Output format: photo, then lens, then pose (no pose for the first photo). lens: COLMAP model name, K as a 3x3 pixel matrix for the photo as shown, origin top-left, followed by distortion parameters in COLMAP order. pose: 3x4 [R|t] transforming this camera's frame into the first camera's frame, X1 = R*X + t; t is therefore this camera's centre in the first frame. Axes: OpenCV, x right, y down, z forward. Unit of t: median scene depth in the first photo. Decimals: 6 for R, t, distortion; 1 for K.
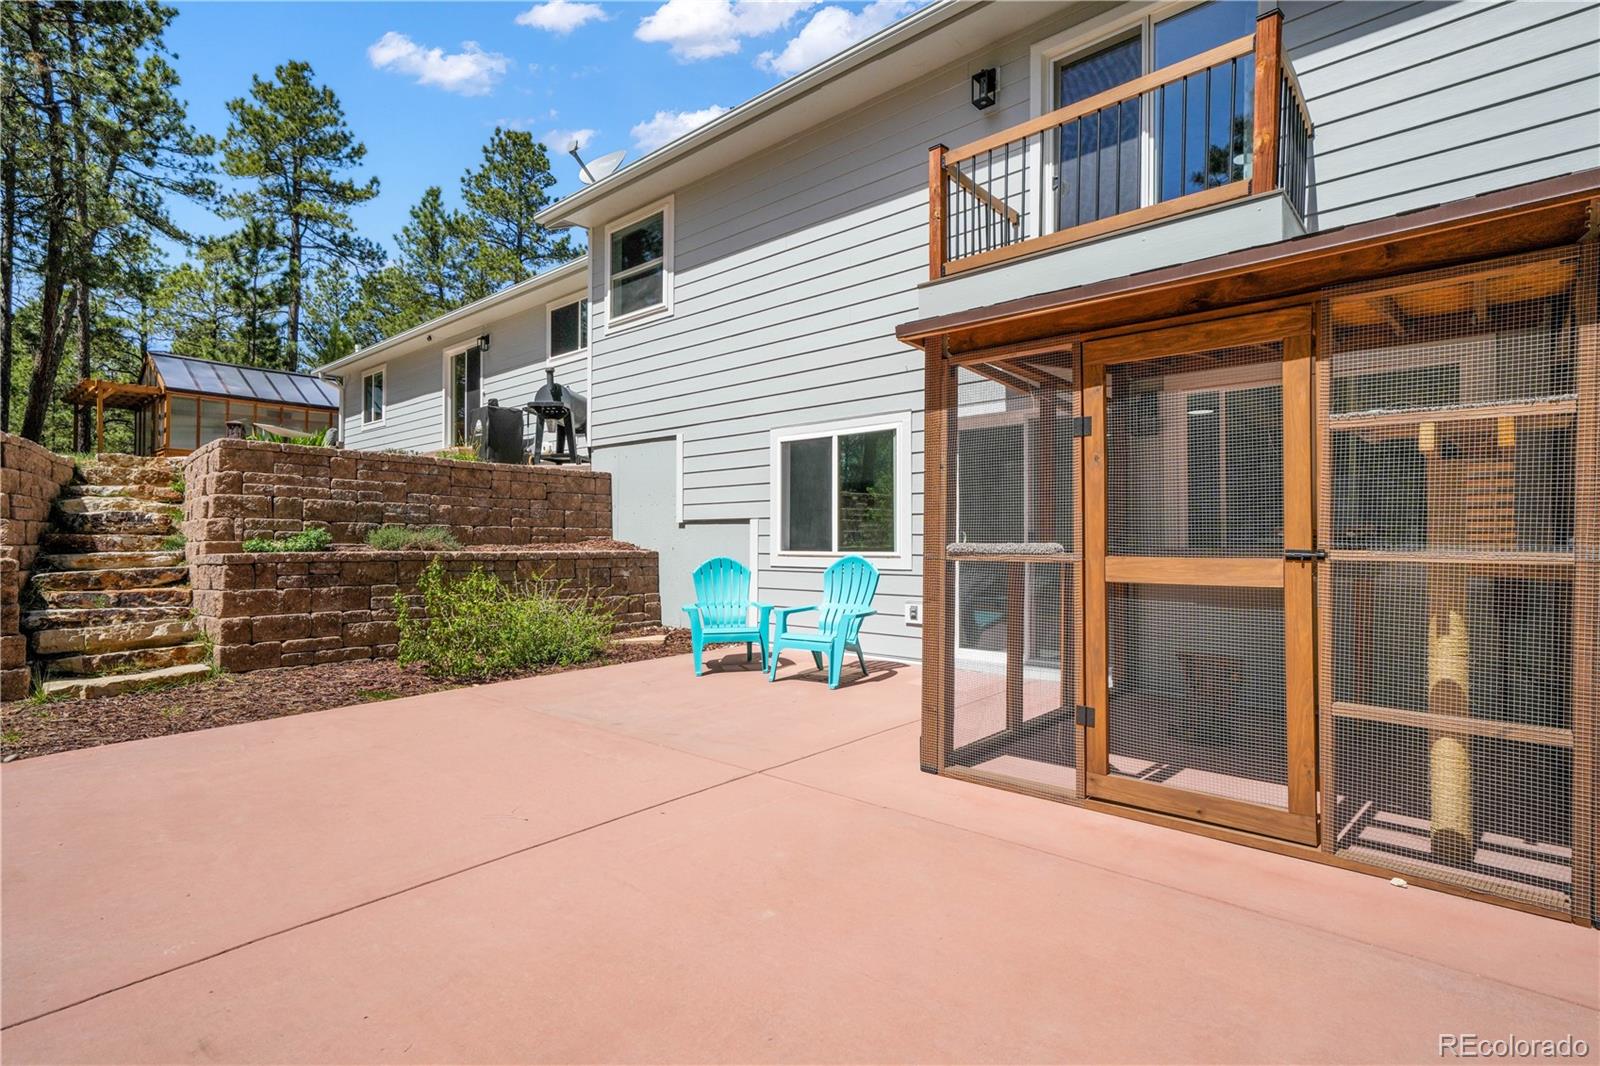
lens RADIAL K [[780.4, 0, 803.7], [0, 780.4, 534.8], [0, 0, 1]] dist [-0.000396, 0.000493]
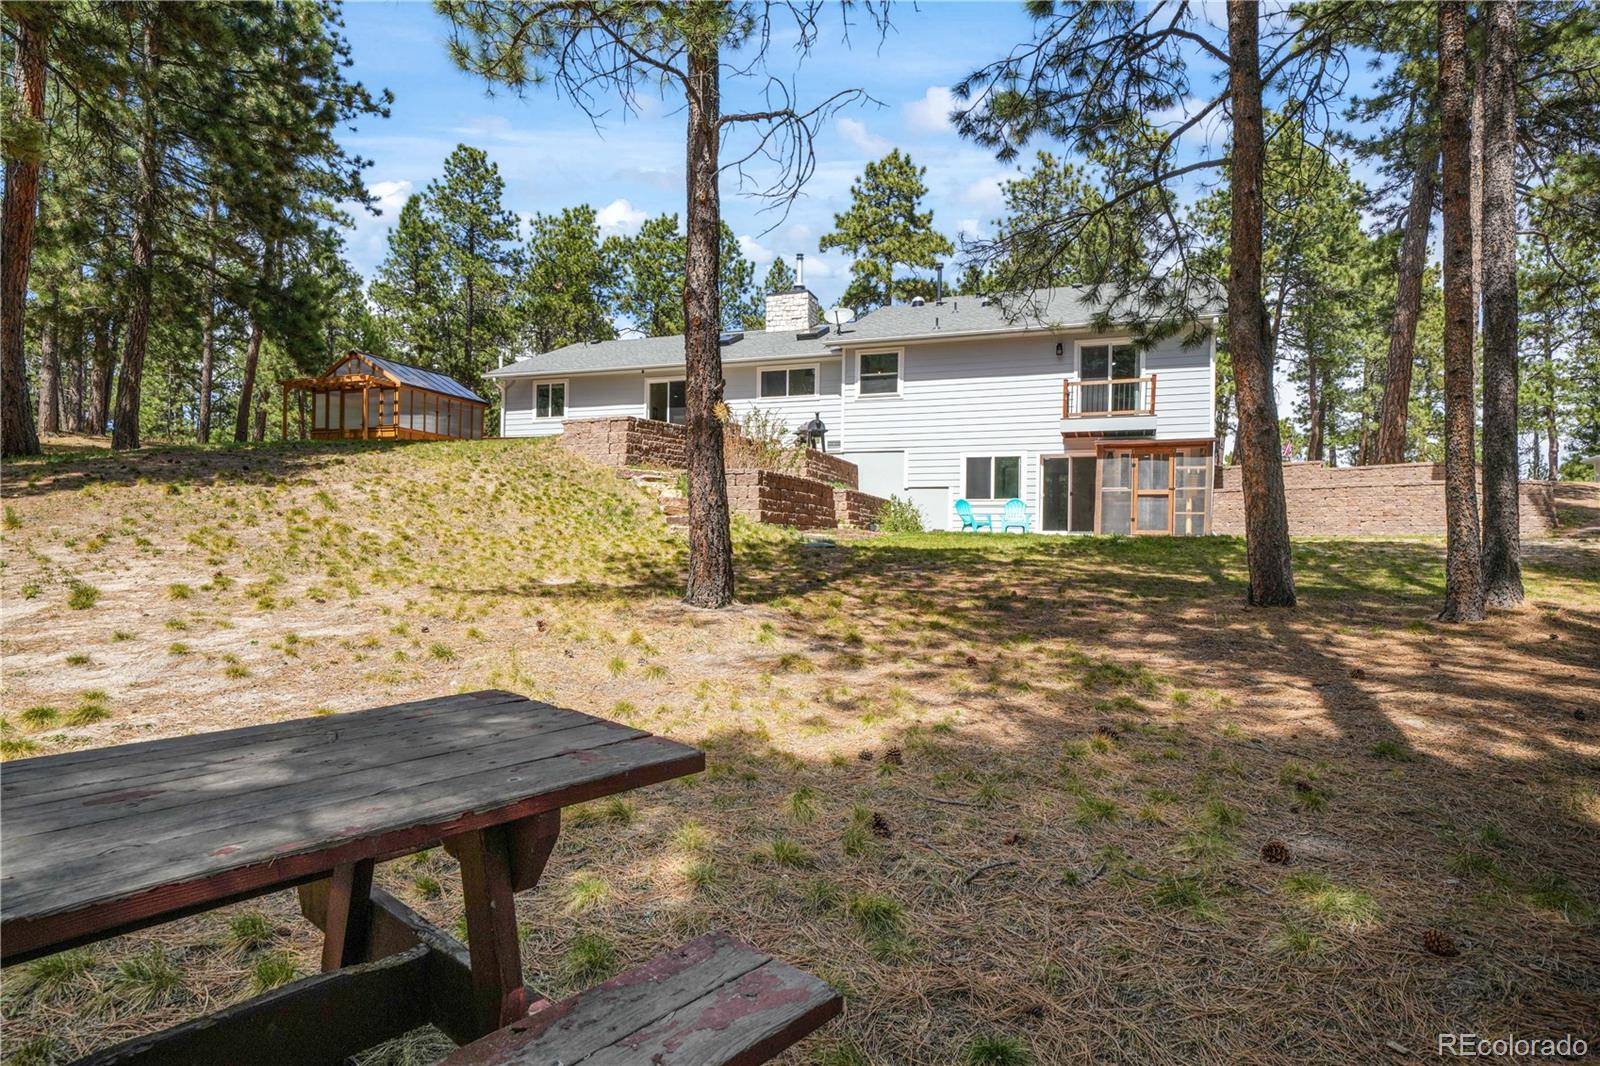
lens RADIAL K [[930.4, 0, 800.9], [0, 930.4, 532.1], [0, 0, 1]] dist [0.007334, 0.002533]
pose [[0.930047, 0.022915, 0.366725, -1.128757], [-0.017737, 0.999690, -0.017484, 0.130380], [-0.367012, 0.009756, 0.930165, -1.128560]]
